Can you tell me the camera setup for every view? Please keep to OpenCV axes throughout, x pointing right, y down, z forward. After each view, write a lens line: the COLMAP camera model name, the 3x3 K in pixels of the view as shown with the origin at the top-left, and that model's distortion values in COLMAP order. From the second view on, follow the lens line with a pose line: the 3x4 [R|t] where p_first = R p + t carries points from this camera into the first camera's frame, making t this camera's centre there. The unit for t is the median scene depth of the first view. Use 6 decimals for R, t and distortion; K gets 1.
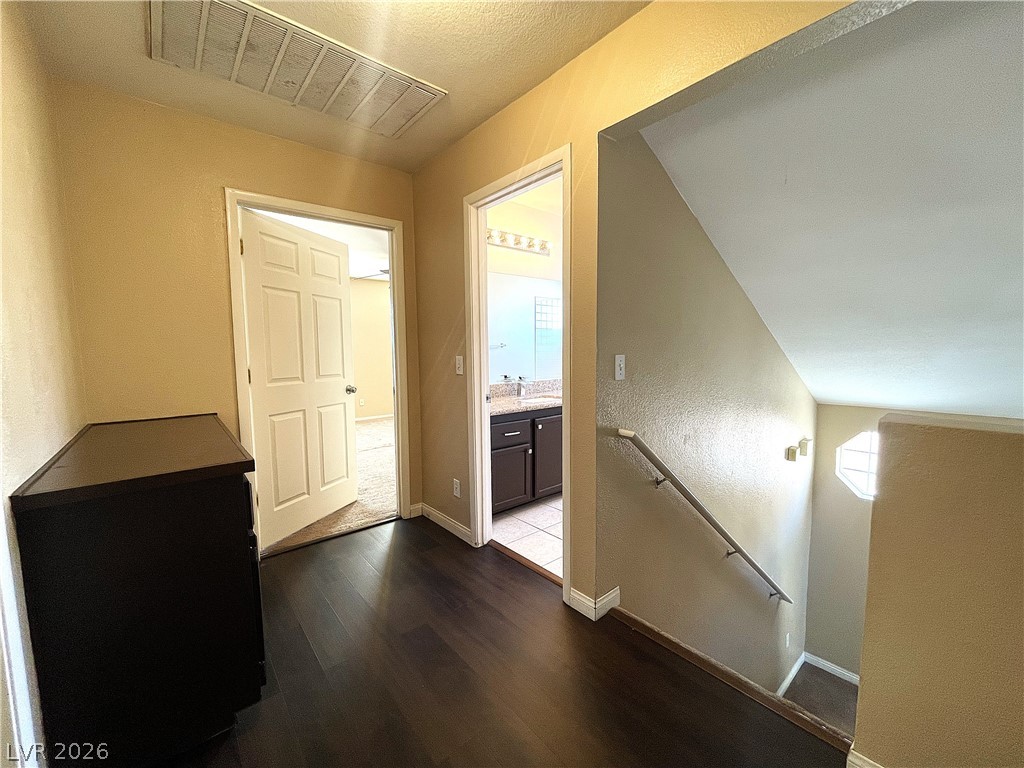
lens RADIAL K [[415.9, 0, 508.2], [0, 415.9, 381.8], [0, 0, 1]] dist [-0.000408, 0.000244]
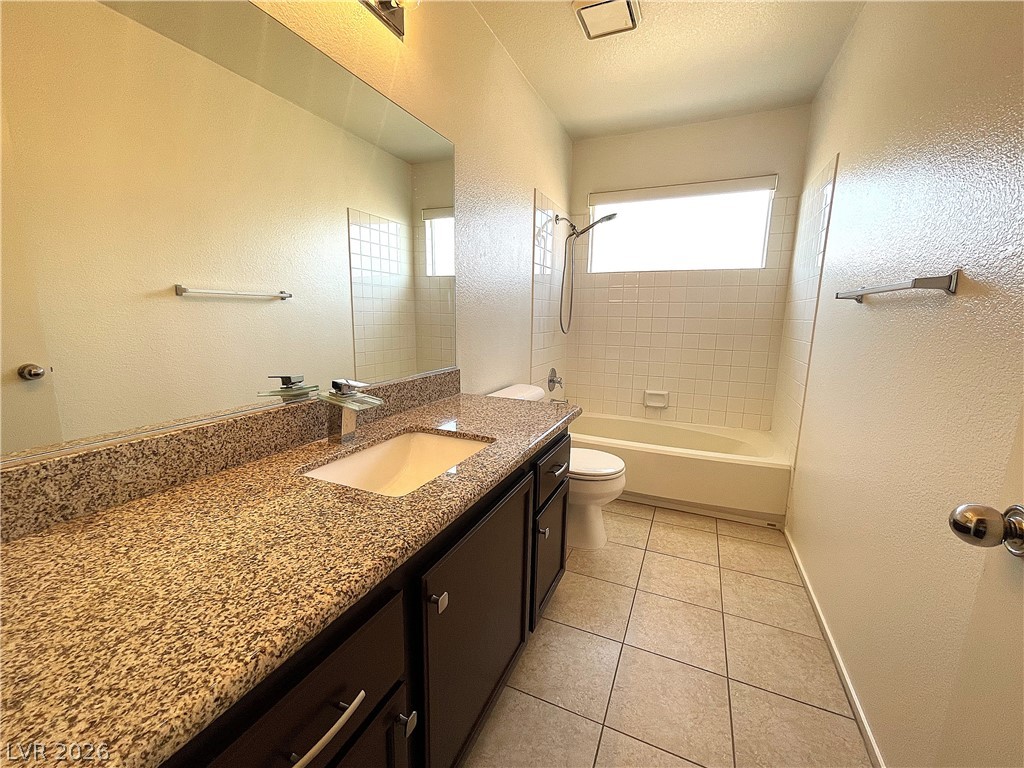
lens RADIAL K [[415.9, 0, 512.8], [0, 415.9, 387.5], [0, 0, 1]] dist [-0.000408, 0.000244]
pose [[0.900988, -0.051266, 0.430804, 0.015680], [0.018821, 0.996678, 0.079245, -0.036847], [-0.433435, -0.063291, 0.898960, 0.804063]]
